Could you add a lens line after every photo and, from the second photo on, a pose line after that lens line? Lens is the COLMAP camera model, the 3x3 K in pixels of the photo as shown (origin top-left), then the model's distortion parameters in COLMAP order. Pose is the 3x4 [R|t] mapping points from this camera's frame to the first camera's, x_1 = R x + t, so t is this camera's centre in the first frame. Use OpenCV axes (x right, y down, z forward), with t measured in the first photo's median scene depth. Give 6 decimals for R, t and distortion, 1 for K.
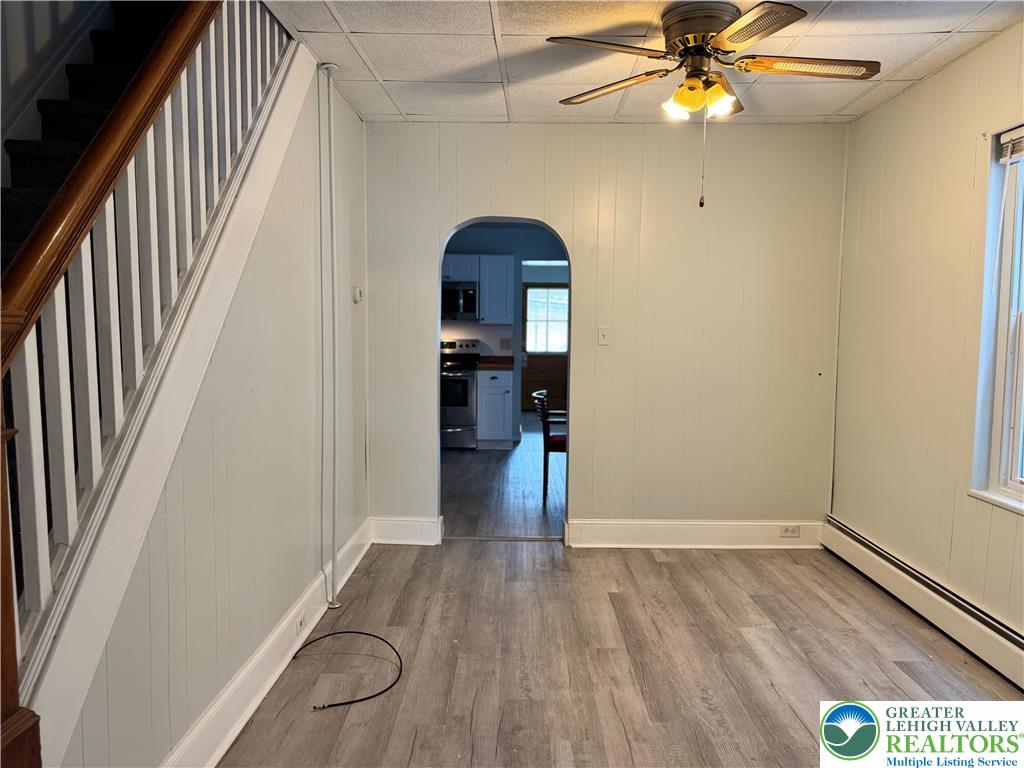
lens RADIAL K [[729.6, 0, 511.0], [0, 729.6, 386.8], [0, 0, 1]] dist [0.031217, -0.004176]
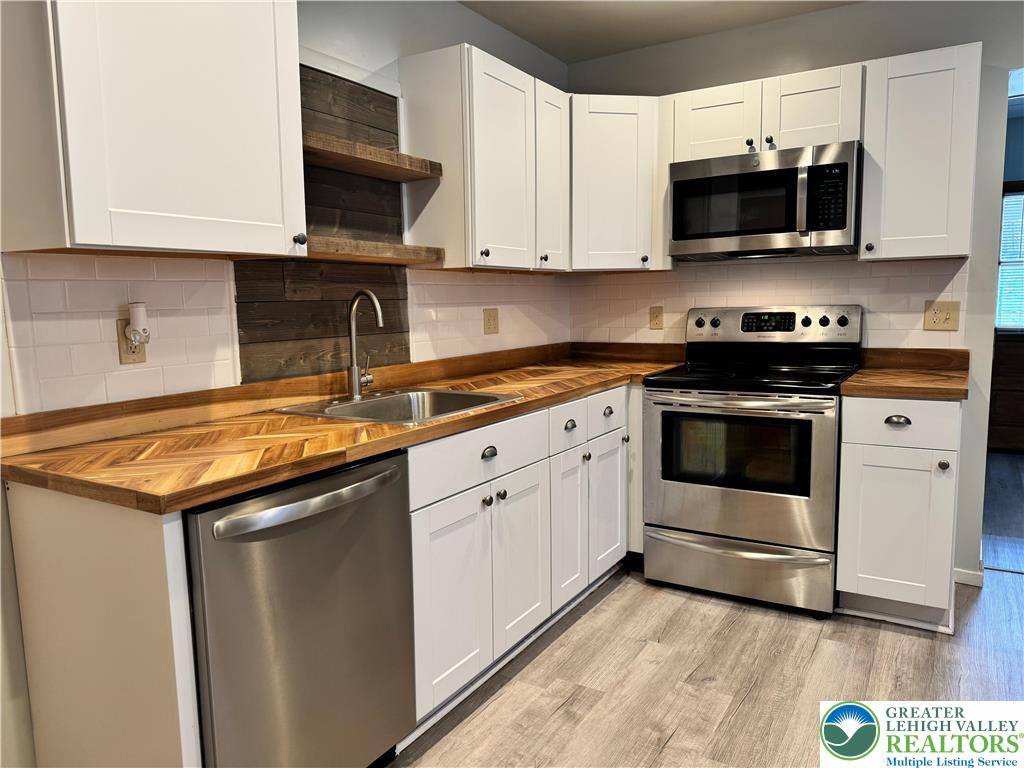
lens RADIAL K [[729.6, 0, 515.3], [0, 729.6, 381.4], [0, 0, 1]] dist [0.031217, -0.004176]
pose [[0.856252, 0.029837, -0.515696, 0.000630], [-0.011661, 0.999193, 0.038449, -0.039030], [0.516426, -0.026908, 0.855909, 0.604105]]
